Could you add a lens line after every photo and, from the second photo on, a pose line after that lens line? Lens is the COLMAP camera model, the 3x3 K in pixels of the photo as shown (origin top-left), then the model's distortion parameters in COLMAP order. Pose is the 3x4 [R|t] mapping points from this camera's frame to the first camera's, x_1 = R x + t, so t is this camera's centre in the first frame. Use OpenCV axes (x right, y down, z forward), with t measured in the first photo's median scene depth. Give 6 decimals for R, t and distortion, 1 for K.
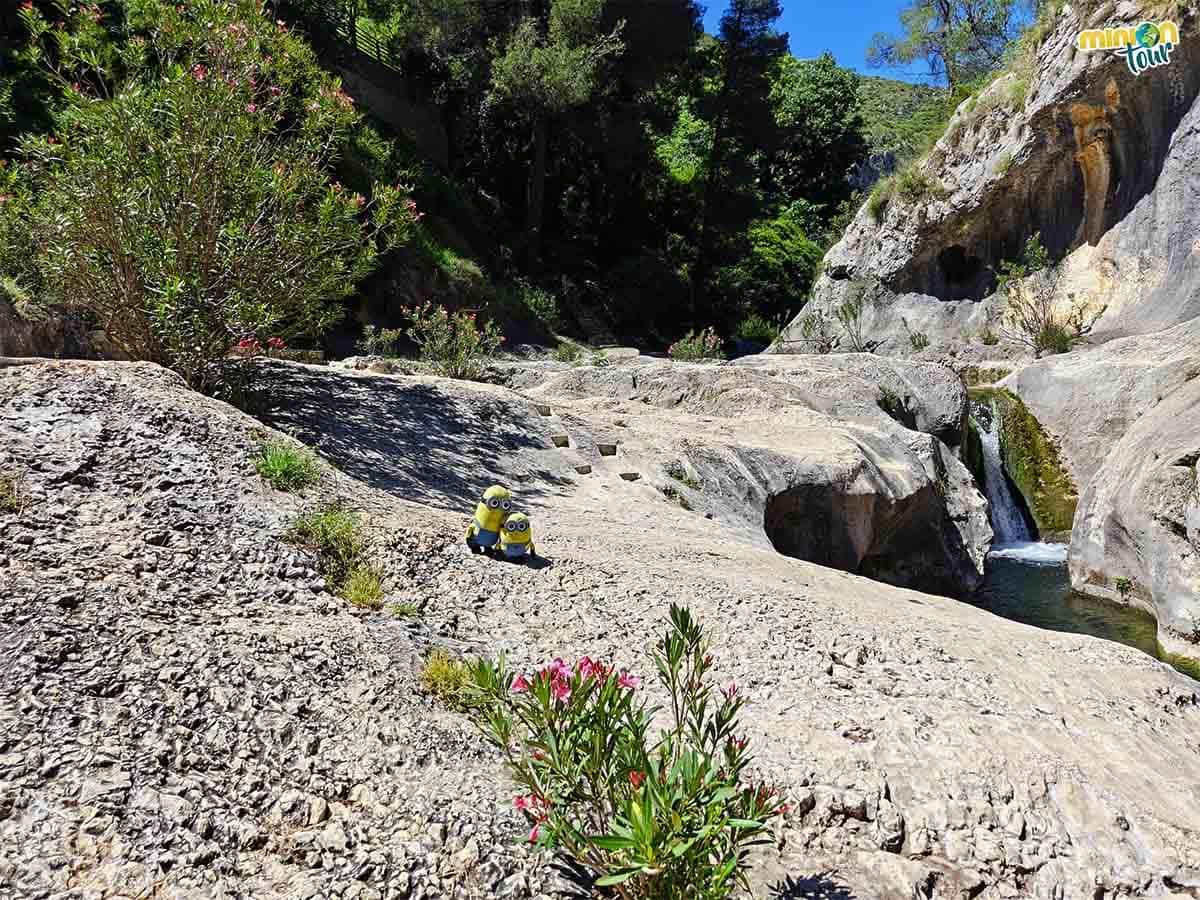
lens RADIAL K [[843.3, 0, 600.0], [0, 843.3, 450.0], [0, 0, 1]] dist [0.004372, -0.004010]
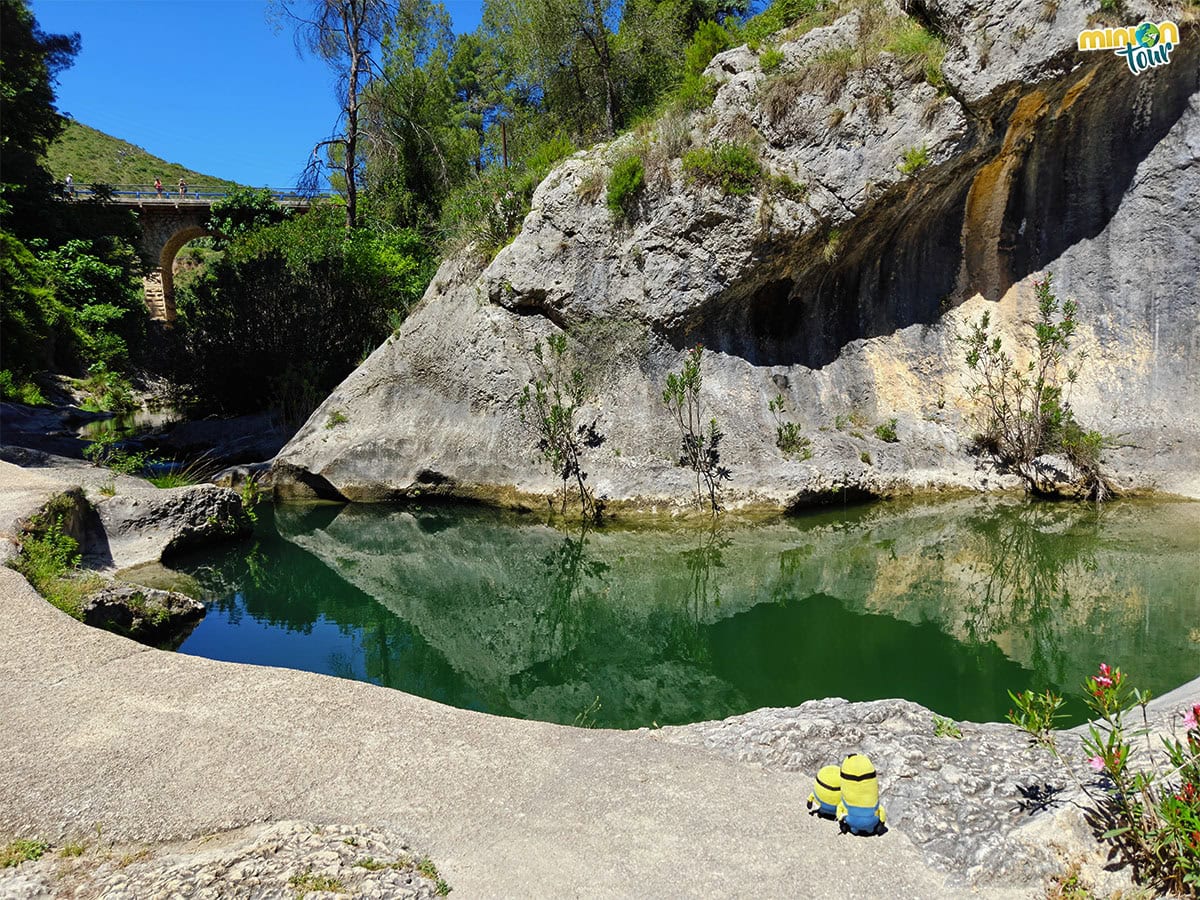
lens RADIAL K [[836.3, 0, 598.6], [0, 836.3, 454.8], [0, 0, 1]] dist [0.007053, -0.002335]
pose [[0.535337, -0.072877, 0.841489, -0.172348], [0.096521, 0.995023, 0.024769, -0.140727], [-0.839106, 0.067962, 0.539706, 0.785094]]
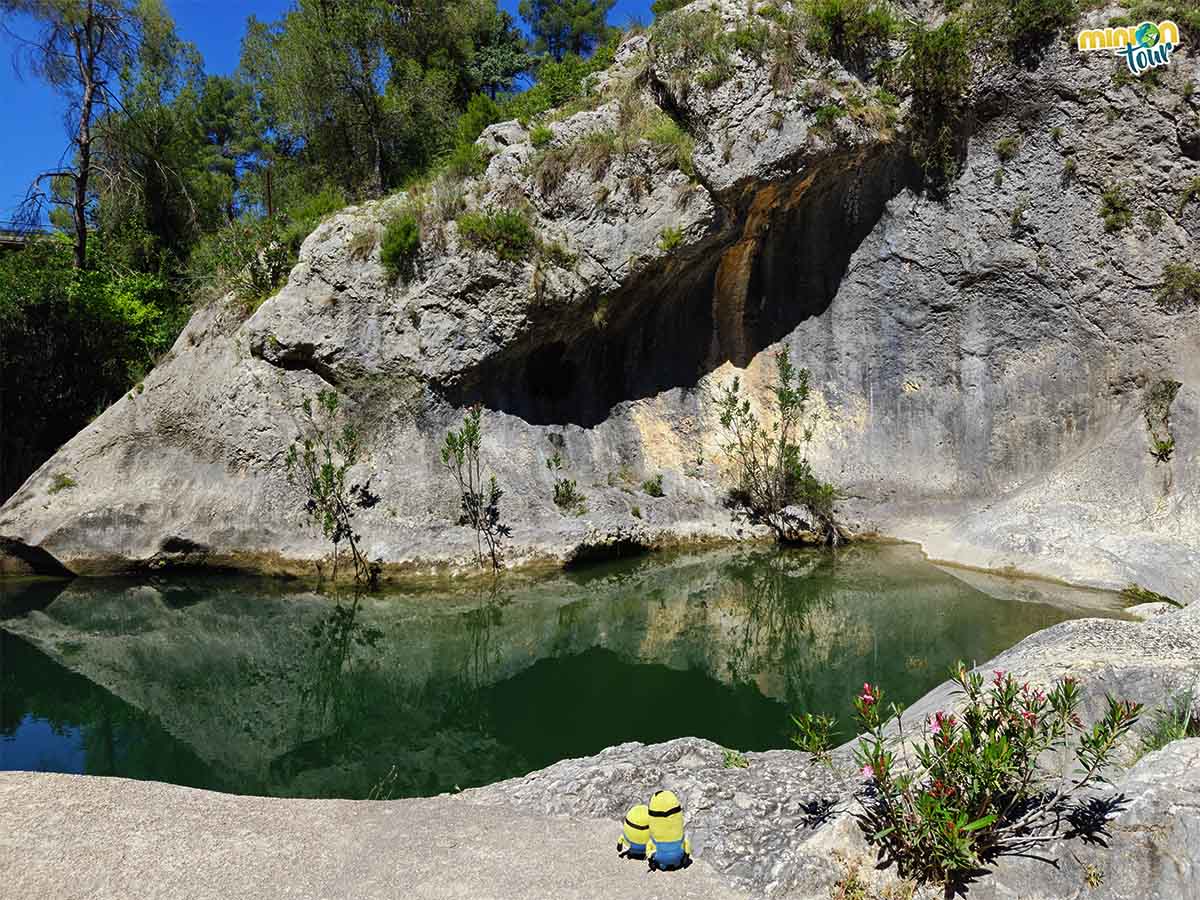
lens RADIAL K [[843.3, 0, 600.0], [0, 843.3, 450.0], [0, 0, 1]] dist [0.004372, -0.004010]
pose [[0.279794, -0.008823, 0.960020, -0.181811], [0.109777, 0.993693, -0.022862, -0.140377], [-0.953763, 0.111785, 0.278998, 0.792060]]
